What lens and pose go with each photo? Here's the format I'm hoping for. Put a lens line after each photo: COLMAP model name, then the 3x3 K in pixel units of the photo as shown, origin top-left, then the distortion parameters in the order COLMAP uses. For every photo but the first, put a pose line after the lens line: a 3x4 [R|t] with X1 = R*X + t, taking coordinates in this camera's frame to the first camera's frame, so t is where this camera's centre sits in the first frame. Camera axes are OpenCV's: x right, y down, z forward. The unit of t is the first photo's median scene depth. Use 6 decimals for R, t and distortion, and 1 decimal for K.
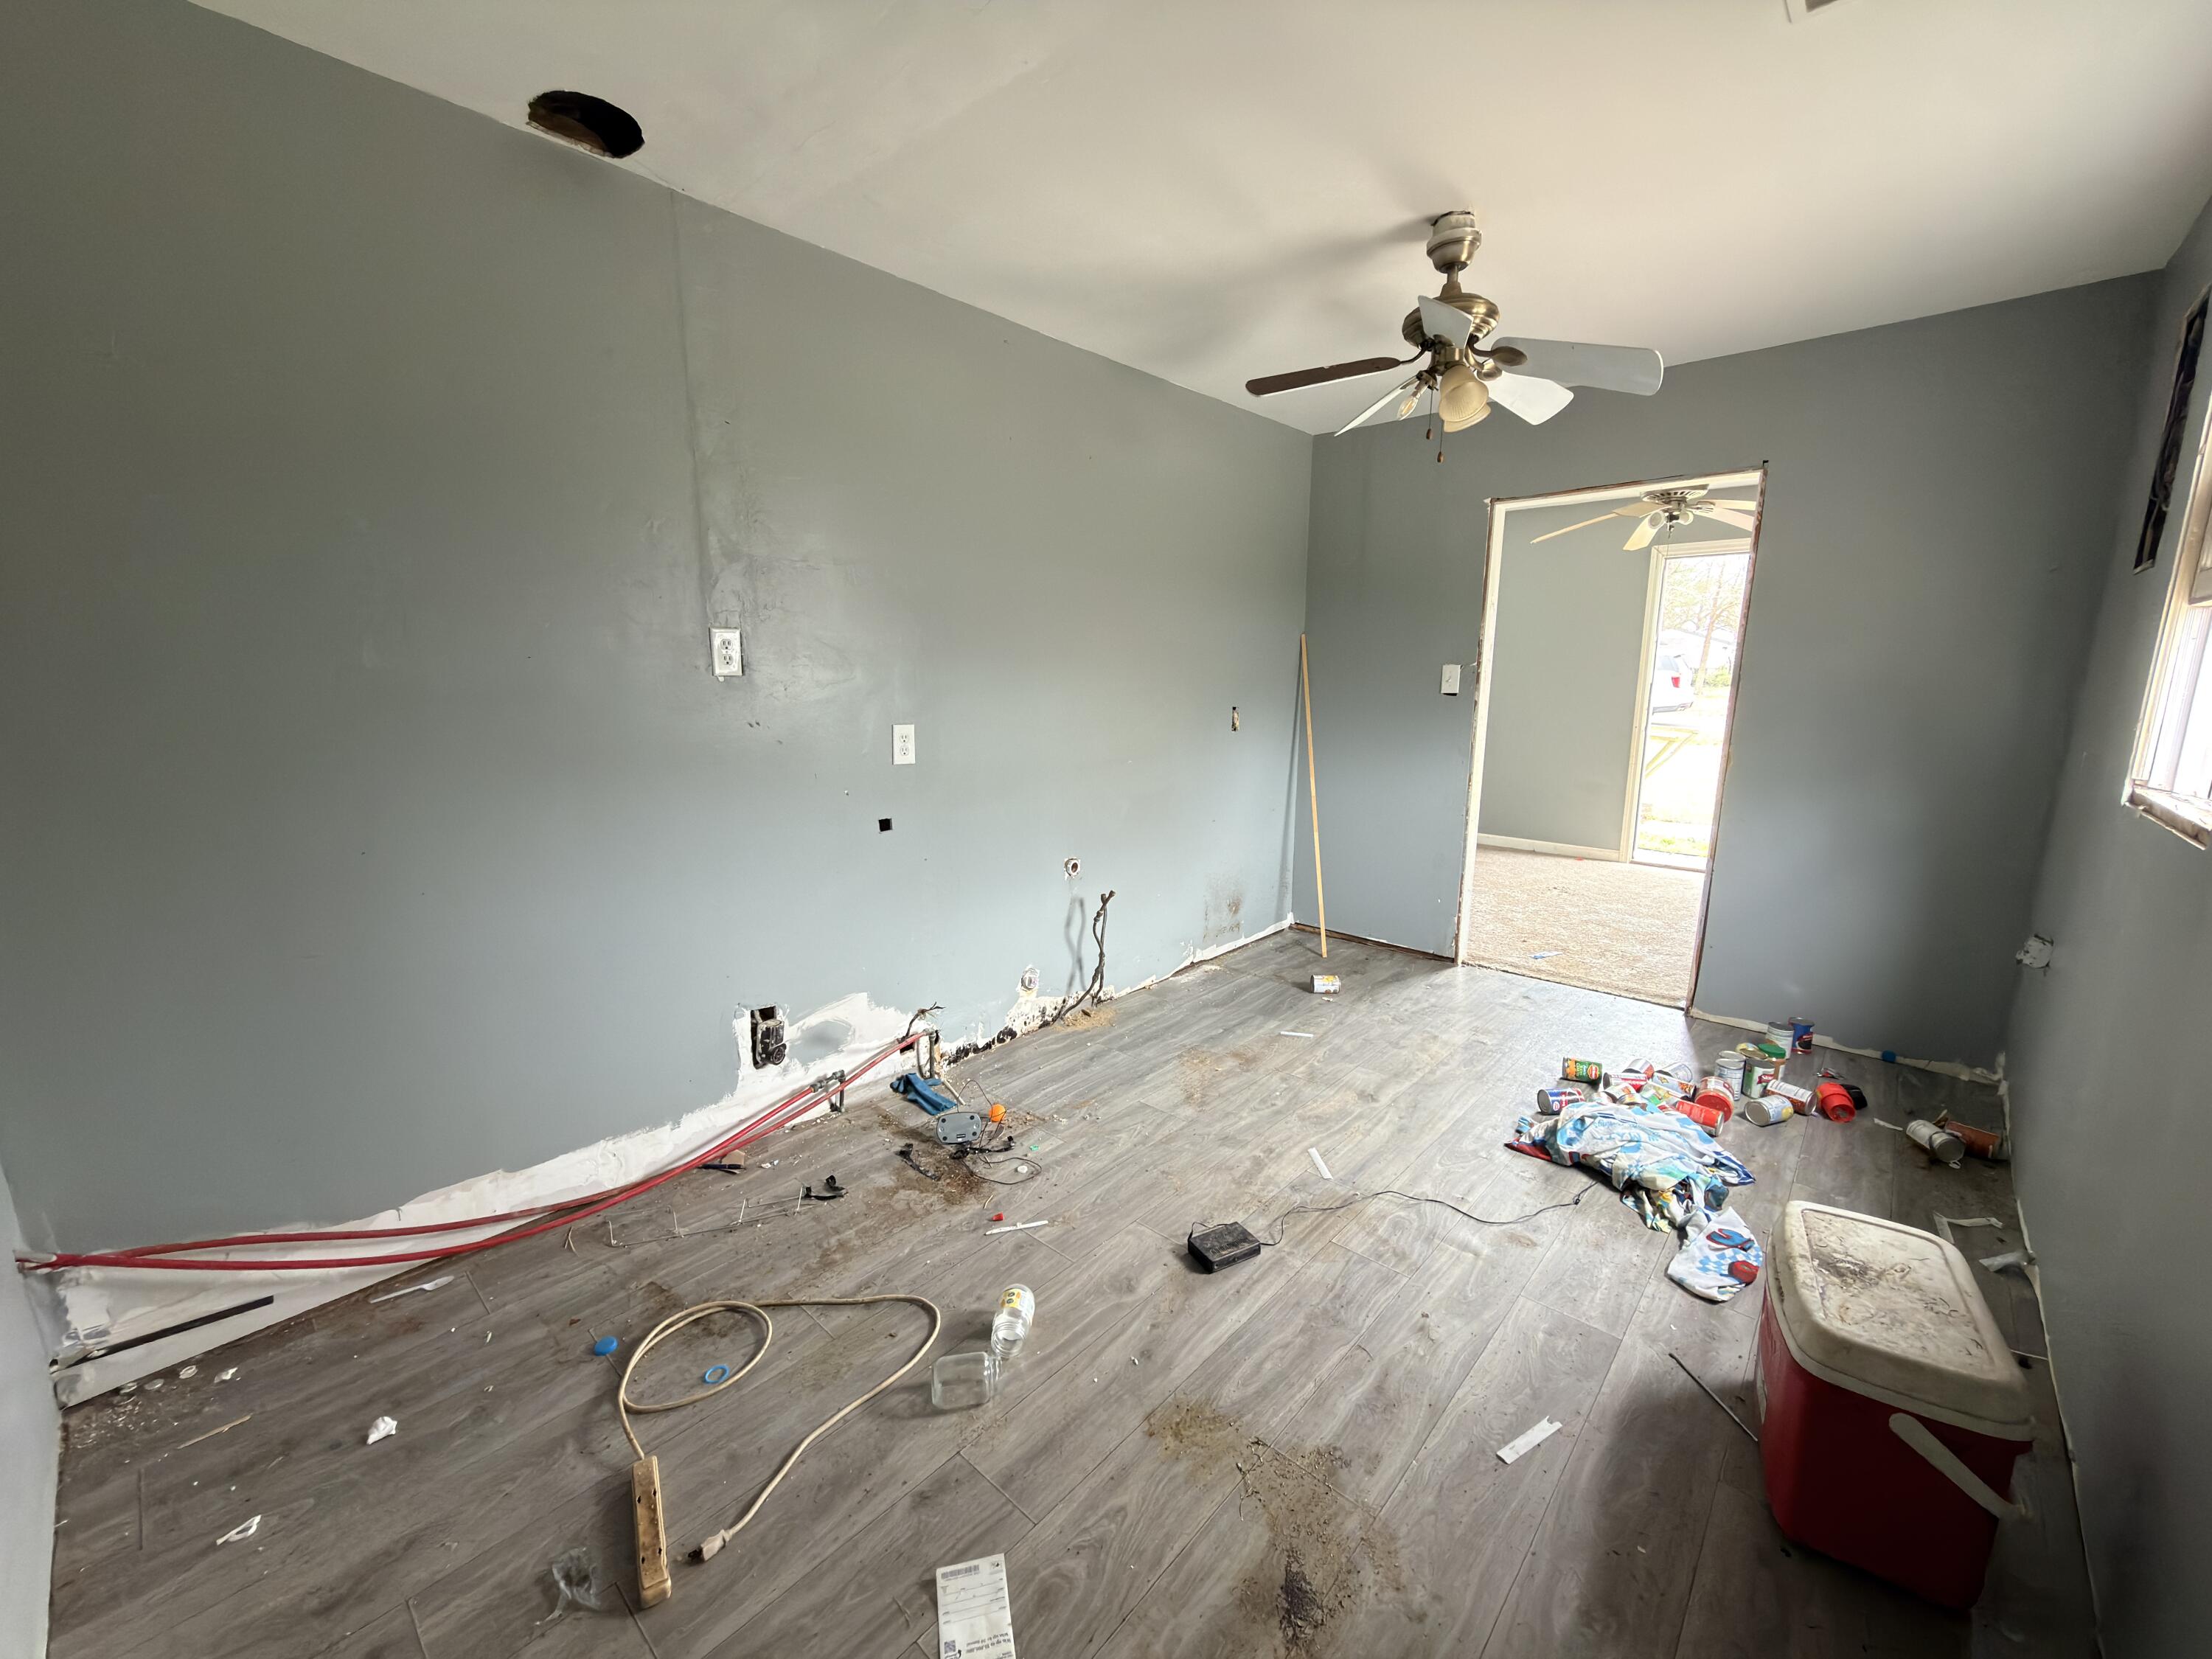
lens RADIAL K [[878.1, 0, 1109.2], [0, 878.1, 833.6], [0, 0, 1]] dist [-0.000184, 0.000126]
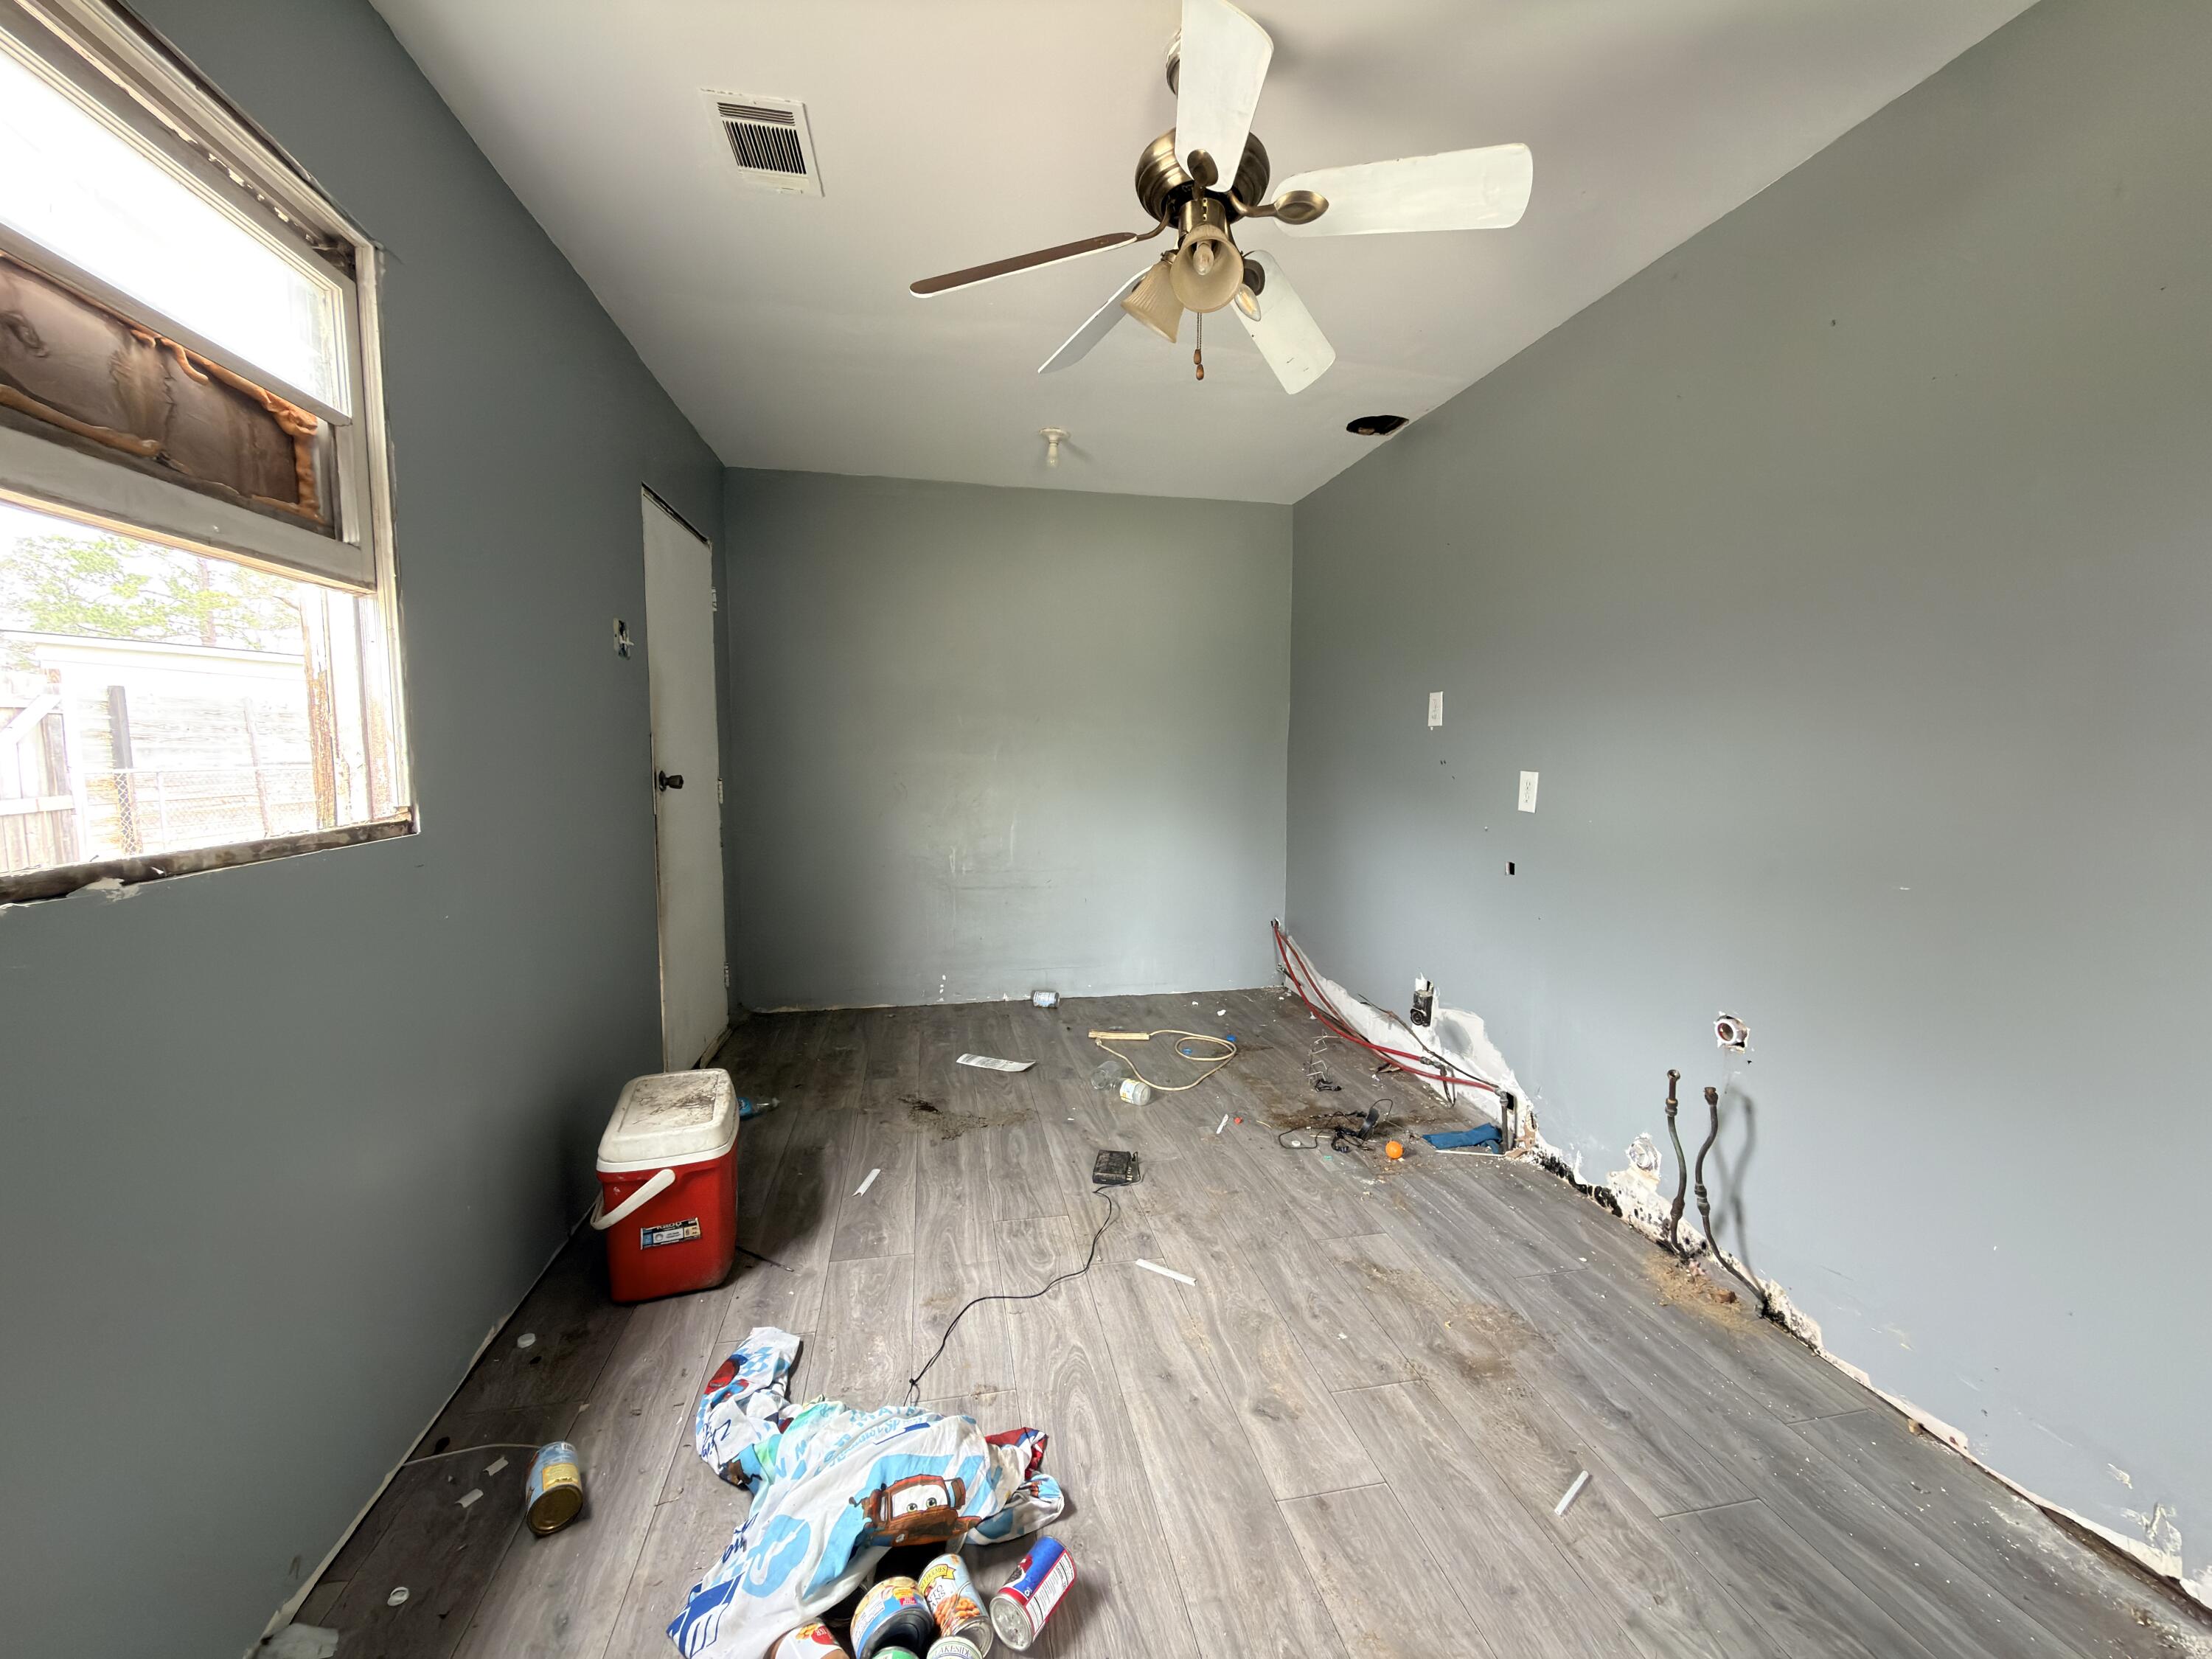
lens RADIAL K [[878.1, 0, 1106.7], [0, 878.1, 830.1], [0, 0, 1]] dist [-0.000184, 0.000126]
pose [[-0.591473, 0.064513, -0.803740, 0.939627], [-0.157549, 0.968335, 0.193665, -0.198130], [0.790783, 0.241176, -0.562580, 1.341550]]
